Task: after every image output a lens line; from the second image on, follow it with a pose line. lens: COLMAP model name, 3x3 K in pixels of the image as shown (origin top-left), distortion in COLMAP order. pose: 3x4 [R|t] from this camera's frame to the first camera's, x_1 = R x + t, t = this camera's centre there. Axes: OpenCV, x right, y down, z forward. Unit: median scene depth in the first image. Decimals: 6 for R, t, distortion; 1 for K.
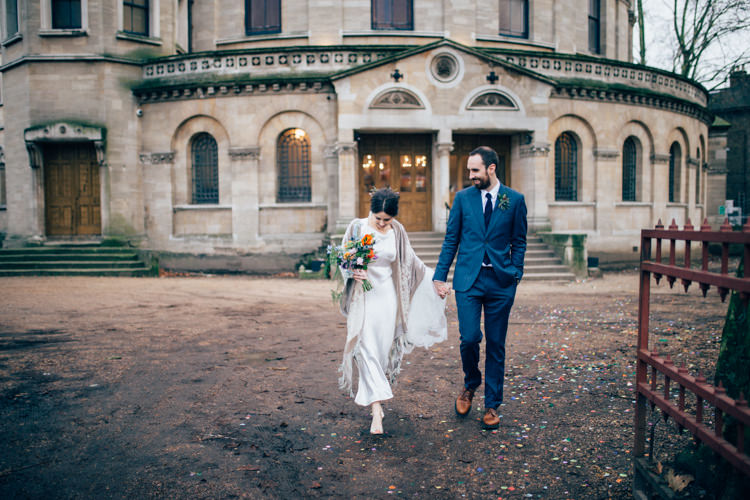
lens RADIAL K [[707.4, 0, 375.0], [0, 707.4, 250.0], [0, 0, 1]] dist [-0.057624, 0.006468]
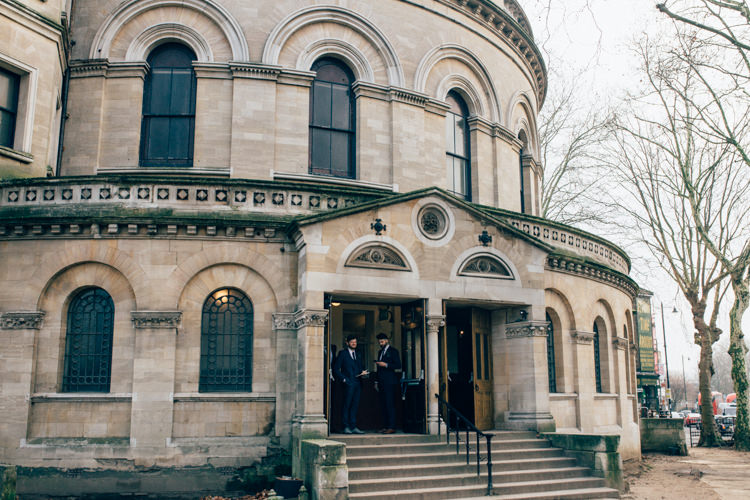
lens RADIAL K [[739.0, 0, 375.0], [0, 739.0, 250.0], [0, 0, 1]] dist [-0.089680, 0.171832]
pose [[0.953705, 0.065858, 0.293444, -0.197375], [0.009966, 0.968272, -0.249700, -0.019904], [-0.300579, 0.241065, 0.922789, 0.248609]]
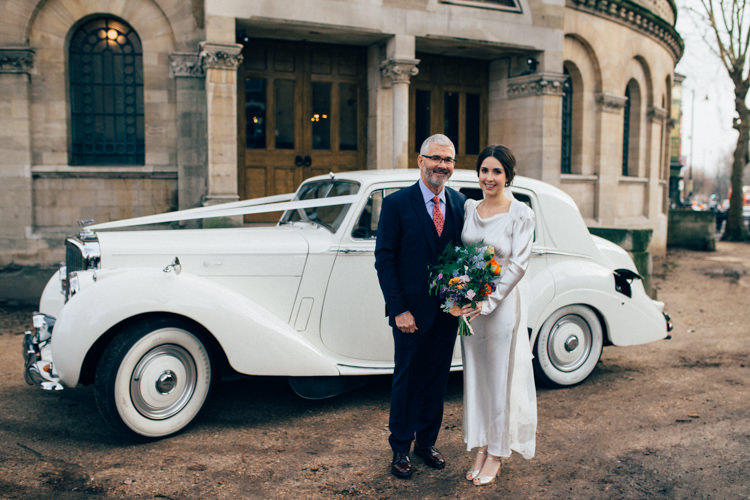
lens RADIAL K [[739.0, 0, 375.0], [0, 739.0, 250.0], [0, 0, 1]] dist [-0.089680, 0.171832]
pose [[0.960056, -0.008291, 0.279684, -0.078158], [-0.000333, 0.999526, 0.030771, -0.022325], [-0.279806, -0.029635, 0.959599, 0.443869]]
